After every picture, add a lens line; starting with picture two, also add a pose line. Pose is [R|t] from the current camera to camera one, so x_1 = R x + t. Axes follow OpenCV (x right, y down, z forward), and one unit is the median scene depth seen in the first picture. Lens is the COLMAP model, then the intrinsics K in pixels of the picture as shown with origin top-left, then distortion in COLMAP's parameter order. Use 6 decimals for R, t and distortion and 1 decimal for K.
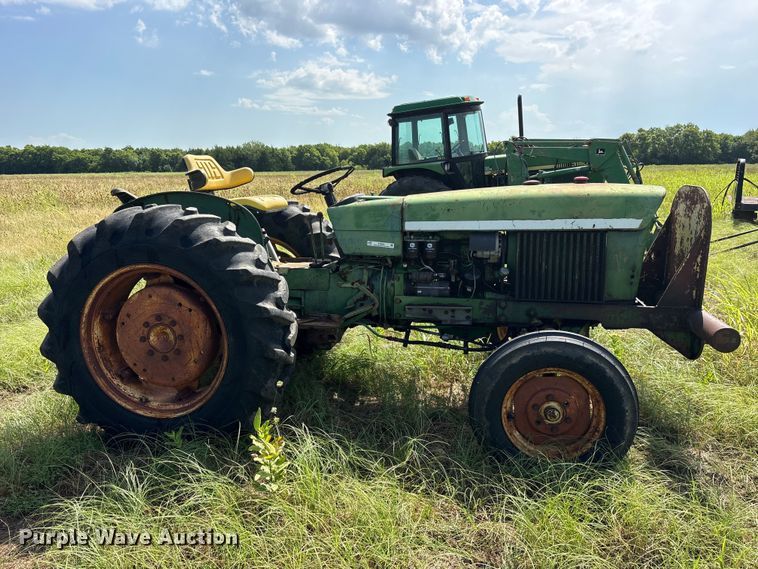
lens RADIAL K [[589.0, 0, 380.2], [0, 589.0, 295.4], [0, 0, 1]] dist [0.042829, -0.045200]
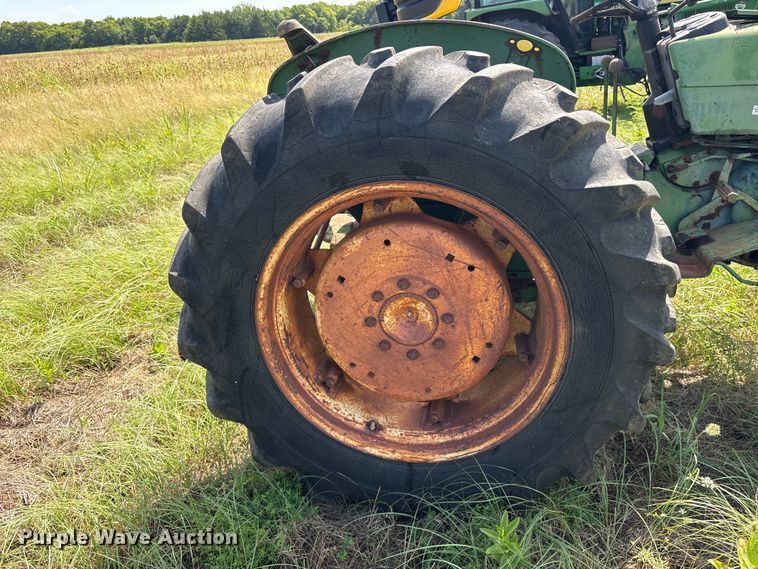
lens RADIAL K [[583.2, 0, 379.0], [0, 583.2, 284.5], [0, 0, 1]] dist [0.082427, -0.102064]
pose [[0.998859, -0.045086, -0.015729, -0.379834], [0.047293, 0.979575, 0.195439, -0.060503], [0.006596, -0.195960, 0.980590, 0.489524]]
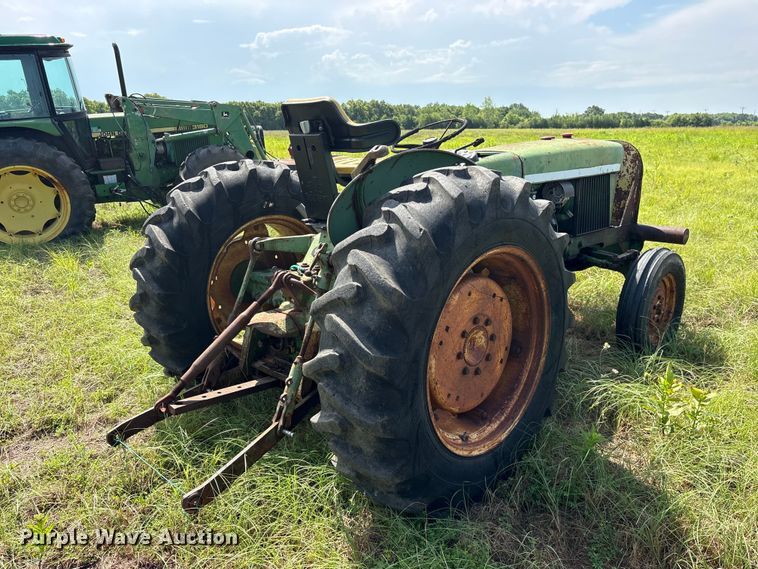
lens RADIAL K [[593.4, 0, 398.3], [0, 593.4, 282.0], [0, 0, 1]] dist [0.003108, -0.005504]
pose [[0.529526, -0.191415, 0.826416, -1.013583], [0.165799, 0.978774, 0.120469, -0.113110], [-0.831933, 0.073228, 0.550022, 0.652942]]
